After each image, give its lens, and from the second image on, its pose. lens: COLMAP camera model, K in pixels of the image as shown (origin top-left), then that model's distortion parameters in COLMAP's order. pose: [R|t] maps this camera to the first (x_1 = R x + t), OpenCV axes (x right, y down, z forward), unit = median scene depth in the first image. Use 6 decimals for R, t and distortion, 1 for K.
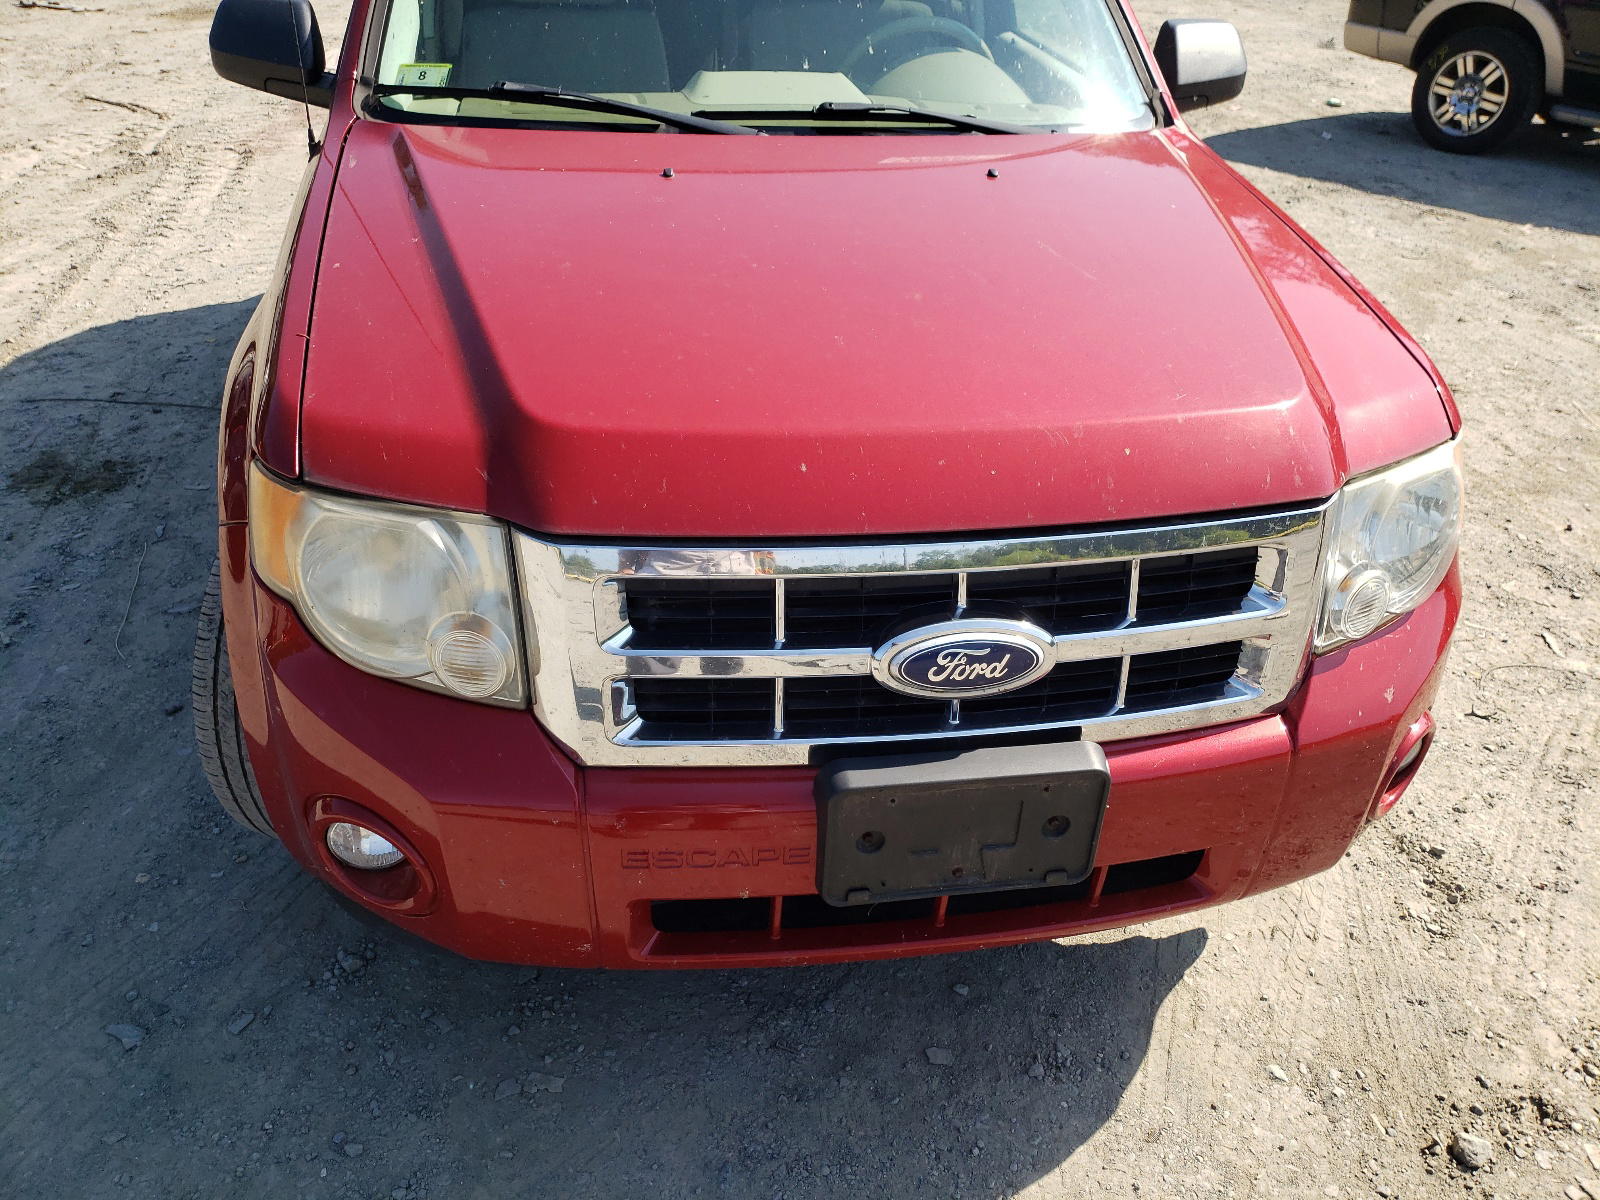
lens RADIAL K [[1102.5, 0, 800.0], [0, 1102.5, 600.0], [0, 0, 1]] dist [0.008728, -0.007253]
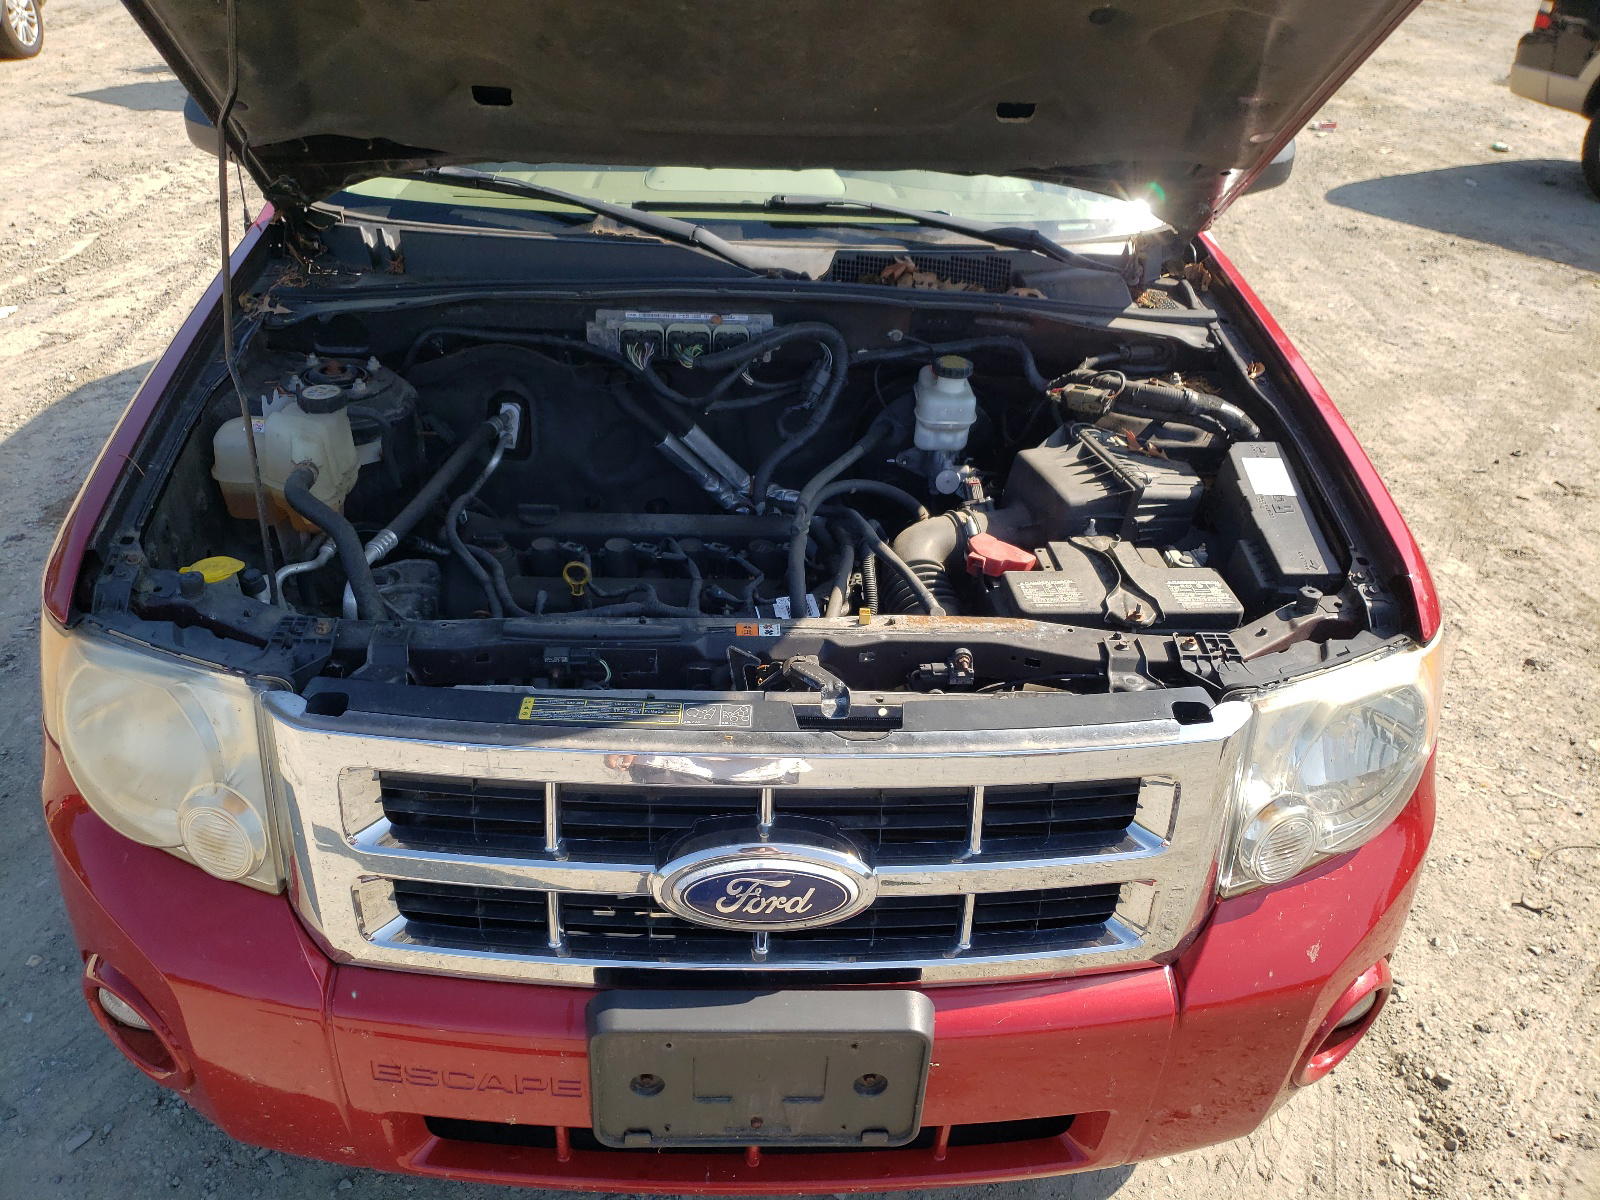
lens RADIAL K [[1102.5, 0, 800.0], [0, 1102.5, 600.0], [0, 0, 1]] dist [0.008728, -0.007253]
pose [[0.990312, 0.070400, -0.119688, 0.166165], [-0.071611, 0.997416, -0.005840, -0.105326], [0.118967, 0.014354, 0.992794, 0.090329]]
